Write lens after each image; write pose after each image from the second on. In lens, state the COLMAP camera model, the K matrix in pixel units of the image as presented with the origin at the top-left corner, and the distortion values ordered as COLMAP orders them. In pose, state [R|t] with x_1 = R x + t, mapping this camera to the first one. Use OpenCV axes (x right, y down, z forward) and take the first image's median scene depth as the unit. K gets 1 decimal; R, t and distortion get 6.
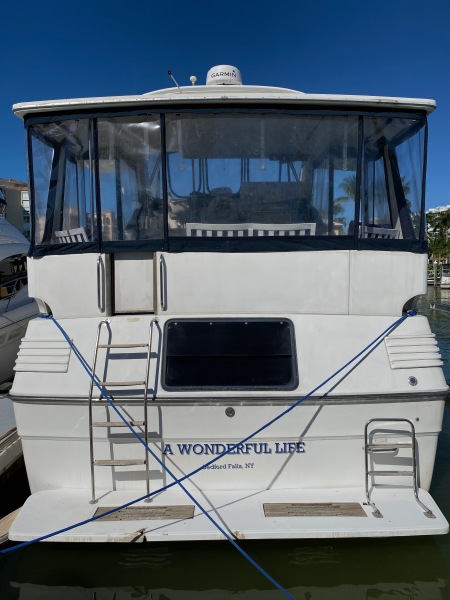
lens RADIAL K [[462.2, 0, 225.0], [0, 462.2, 300.0], [0, 0, 1]] dist [0.081169, -0.150105]
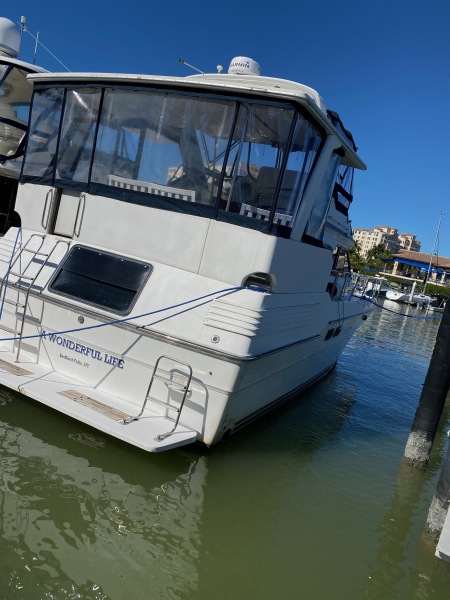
lens RADIAL K [[462.2, 0, 225.0], [0, 462.2, 300.0], [0, 0, 1]] dist [0.081169, -0.150105]
pose [[0.869981, 0.256443, -0.421152, 0.857269], [-0.255406, 0.964971, 0.059983, 0.008881], [0.421782, 0.055381, 0.905004, -0.006517]]
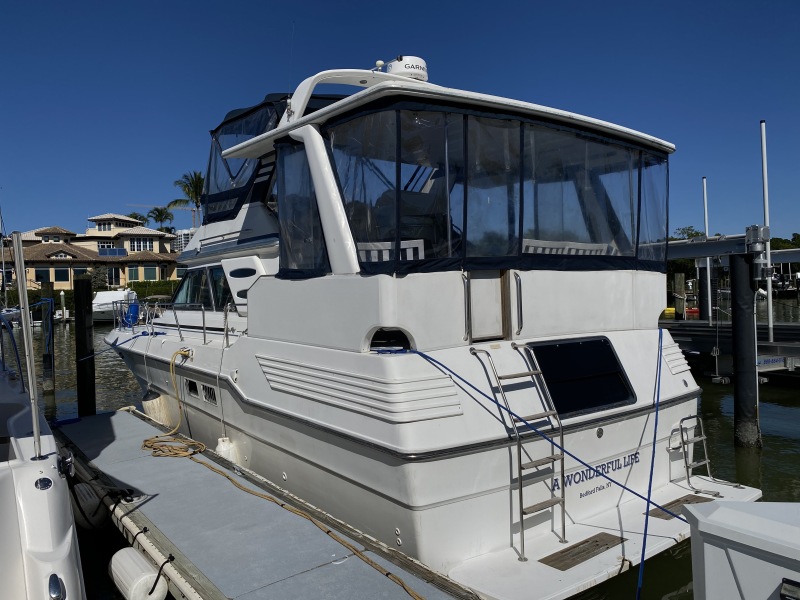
lens RADIAL K [[616.3, 0, 402.6], [0, 616.3, 304.1], [0, 0, 1]] dist [0.081169, -0.150105]
pose [[0.795469, -0.024443, 0.605501, -1.068325], [0.057101, 0.997764, -0.034738, -0.007763], [-0.603298, 0.062208, 0.795086, 0.181807]]
